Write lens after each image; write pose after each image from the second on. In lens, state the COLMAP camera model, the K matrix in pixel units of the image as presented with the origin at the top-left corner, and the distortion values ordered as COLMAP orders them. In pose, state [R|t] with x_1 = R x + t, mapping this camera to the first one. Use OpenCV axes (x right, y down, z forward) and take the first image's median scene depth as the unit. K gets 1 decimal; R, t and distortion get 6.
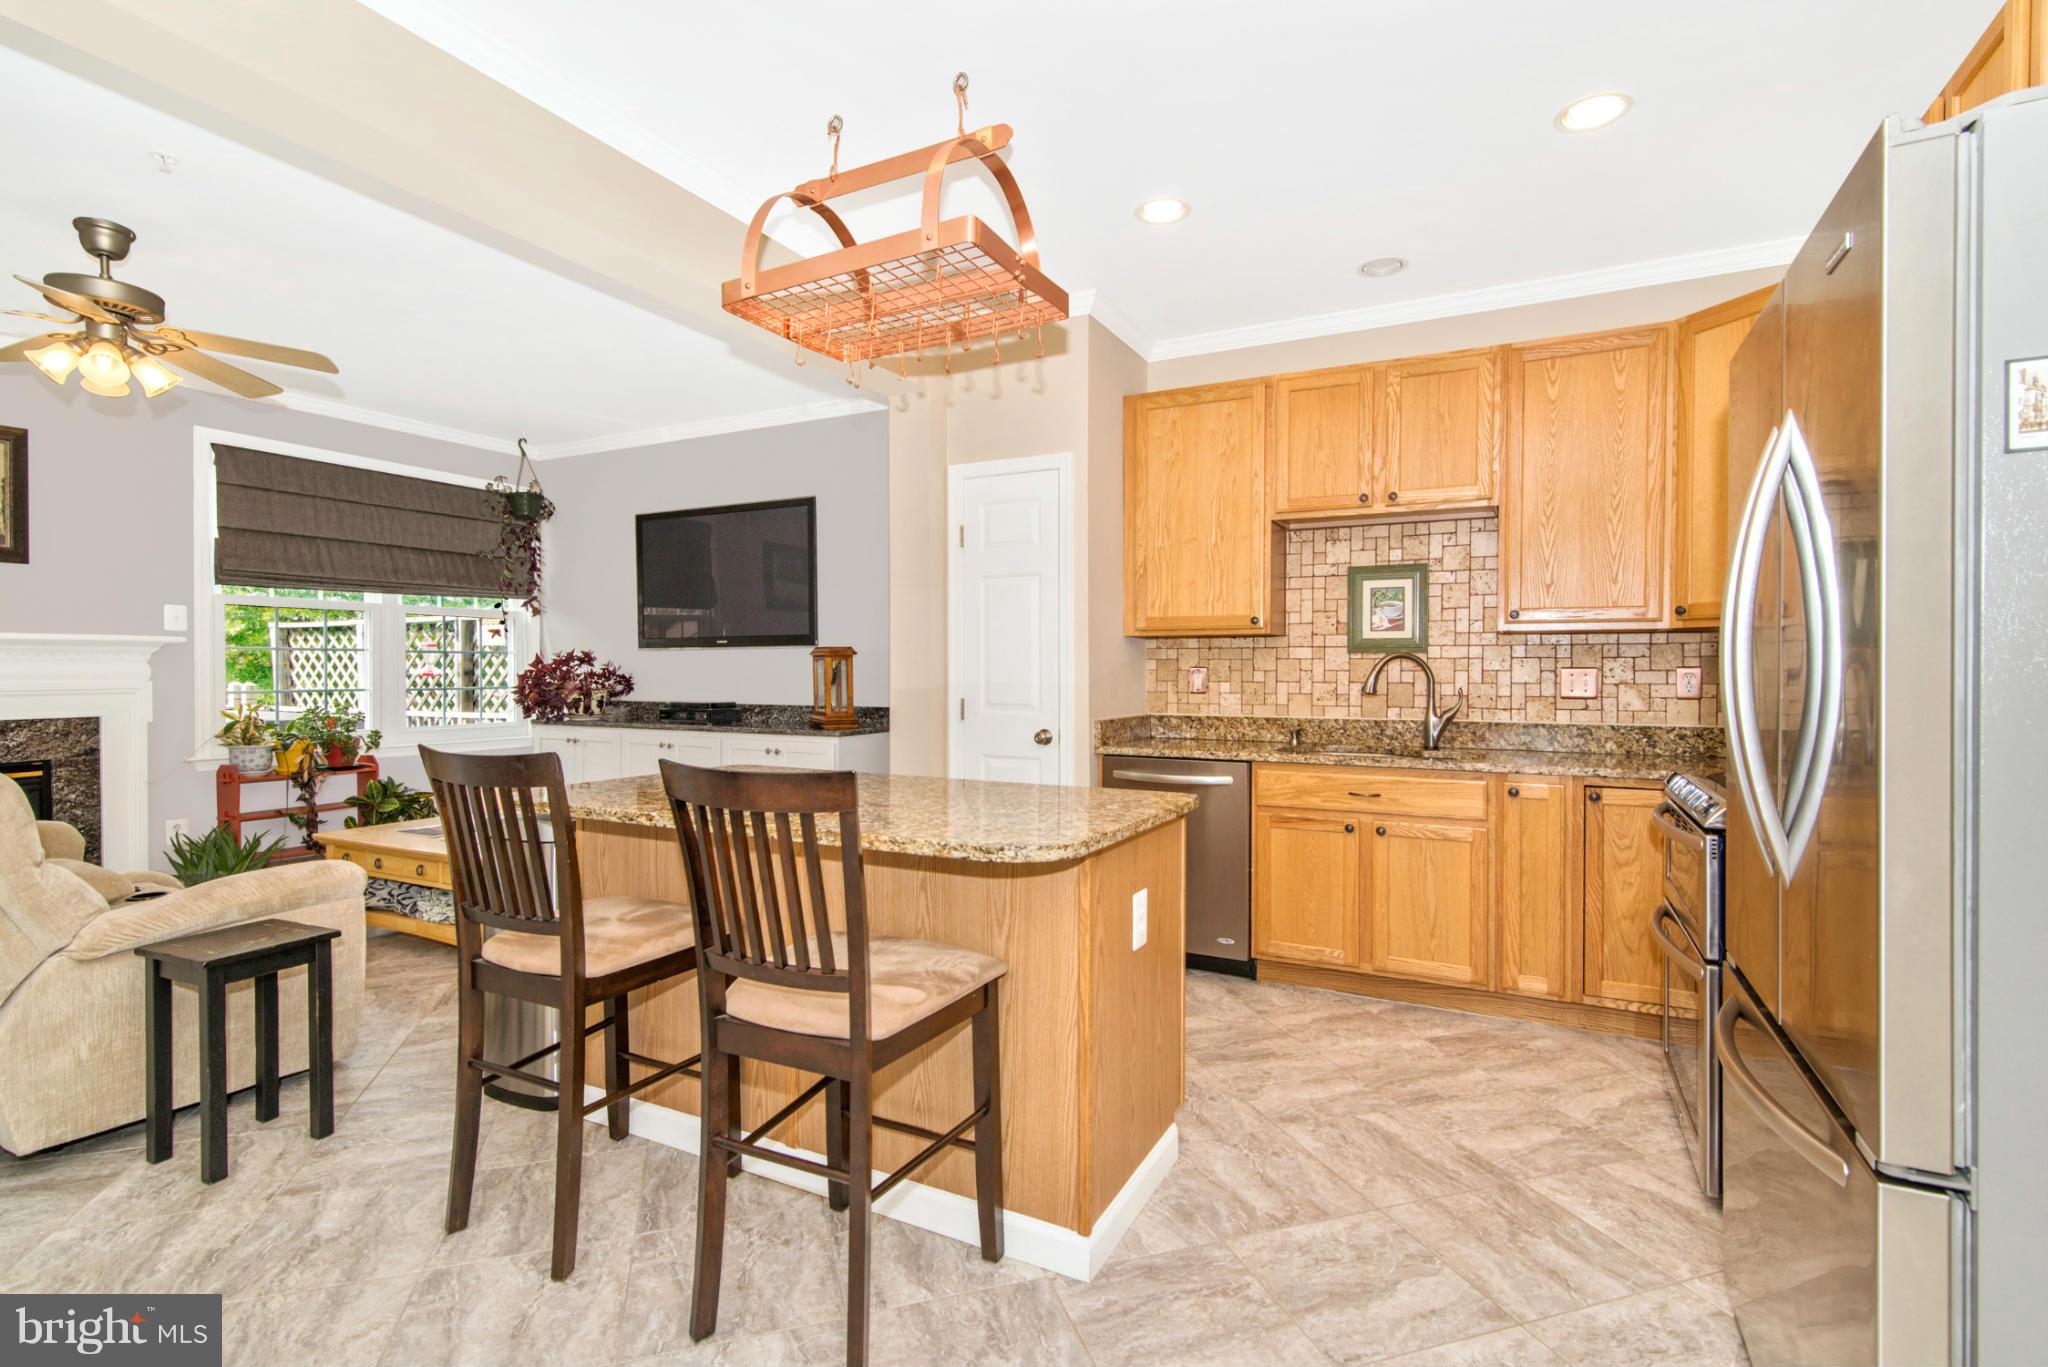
lens RADIAL K [[953.9, 0, 1004.8], [0, 953.9, 673.7], [0, 0, 1]] dist [0.006804, -0.000060]
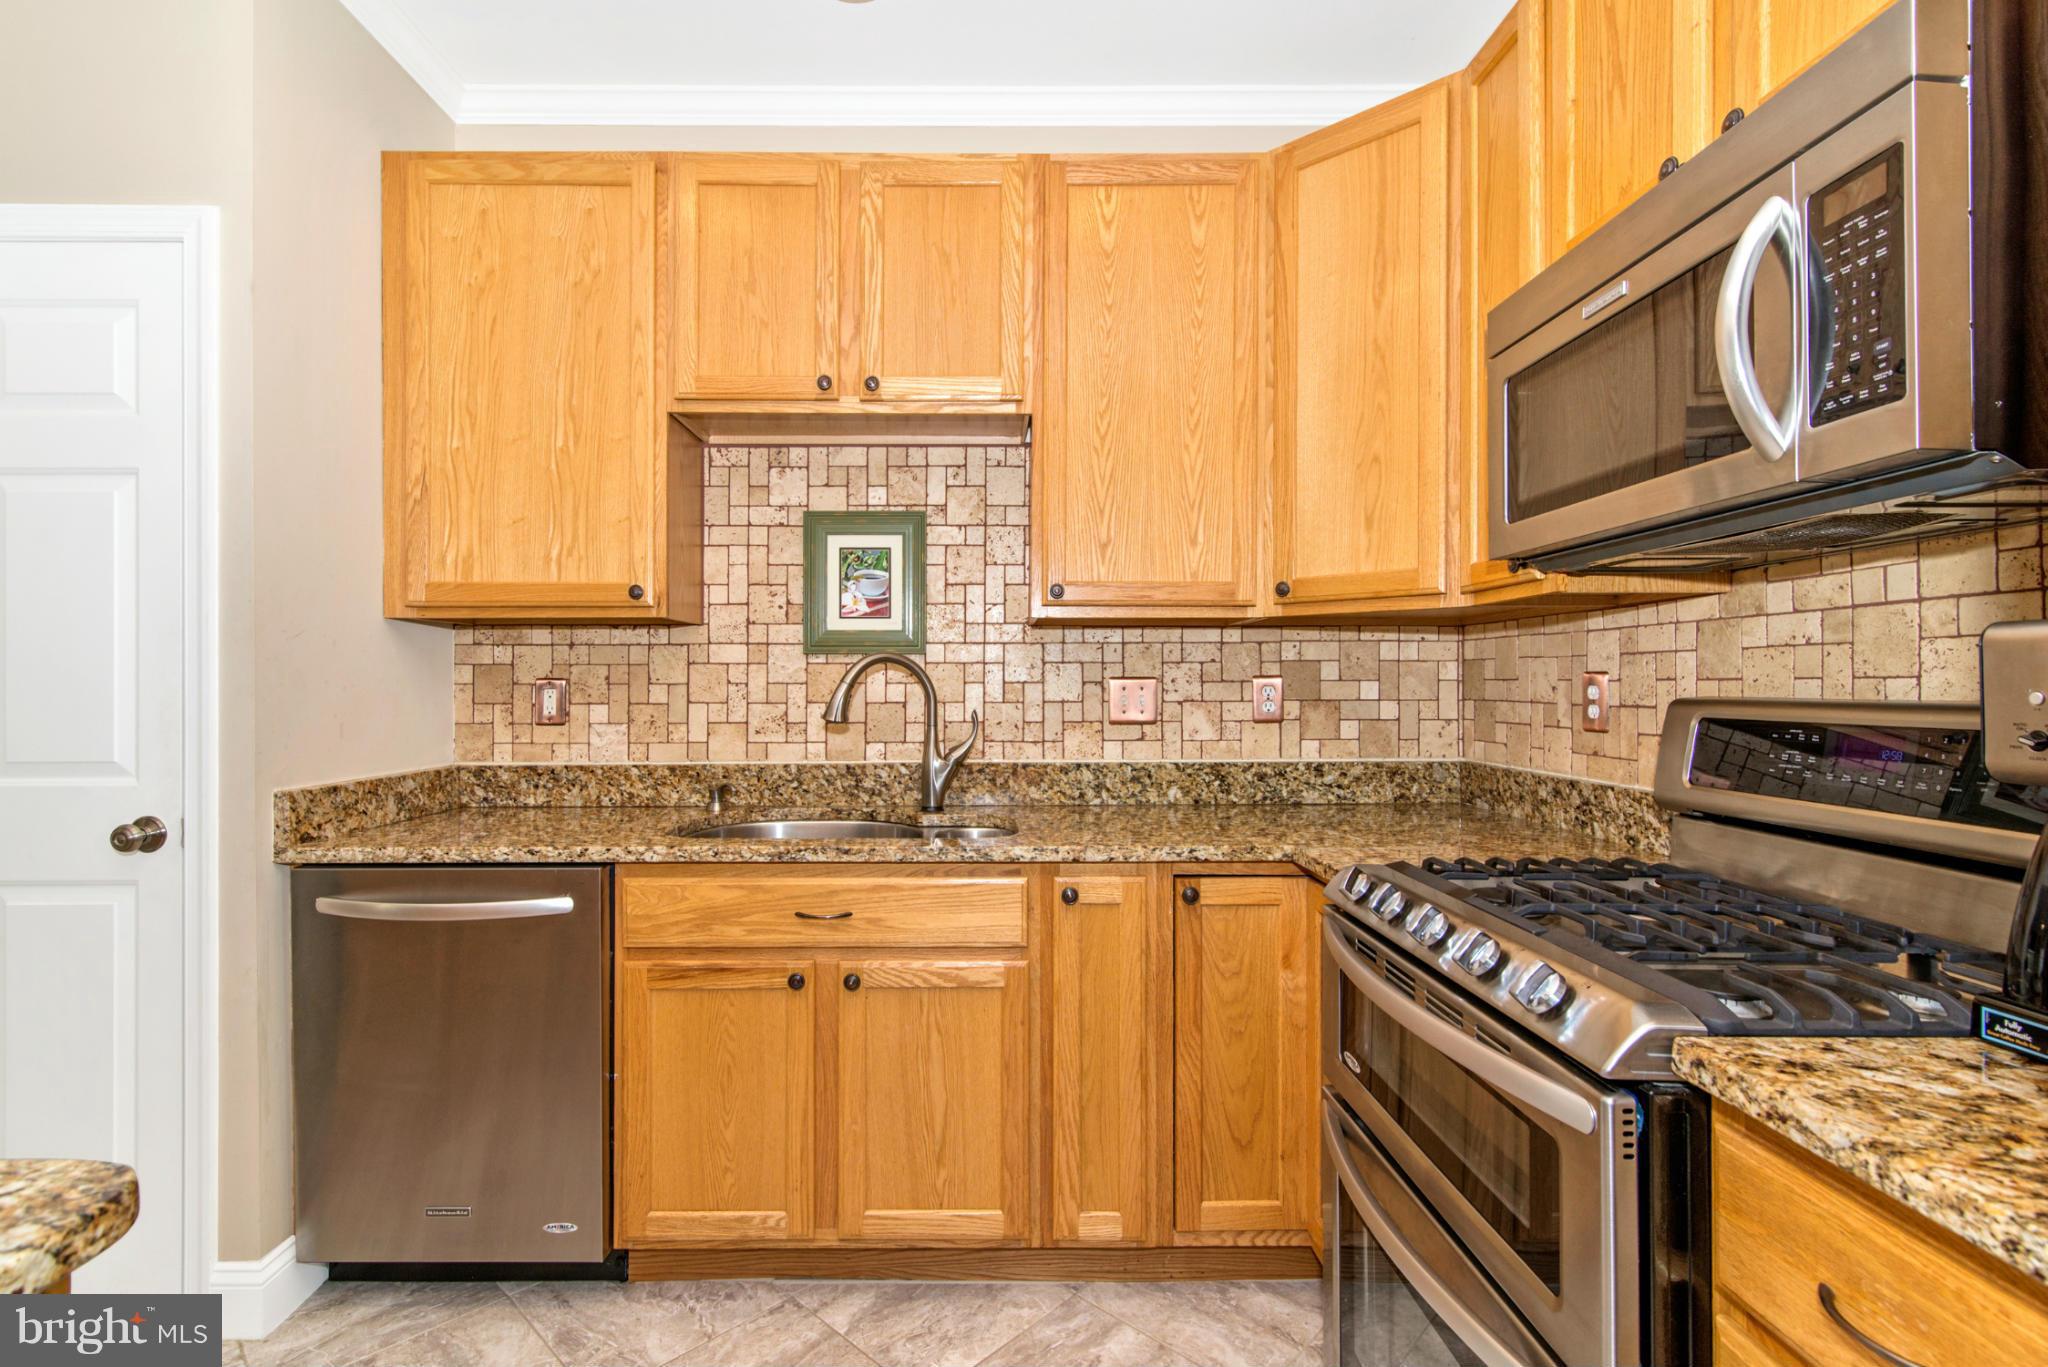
lens RADIAL K [[953.9, 0, 1004.8], [0, 953.9, 673.7], [0, 0, 1]] dist [0.006804, -0.000060]
pose [[0.869993, 0.001275, 0.493062, 0.186788], [0.005729, 0.999903, -0.012694, -0.001065], [-0.493030, 0.013868, 0.869902, 0.447996]]
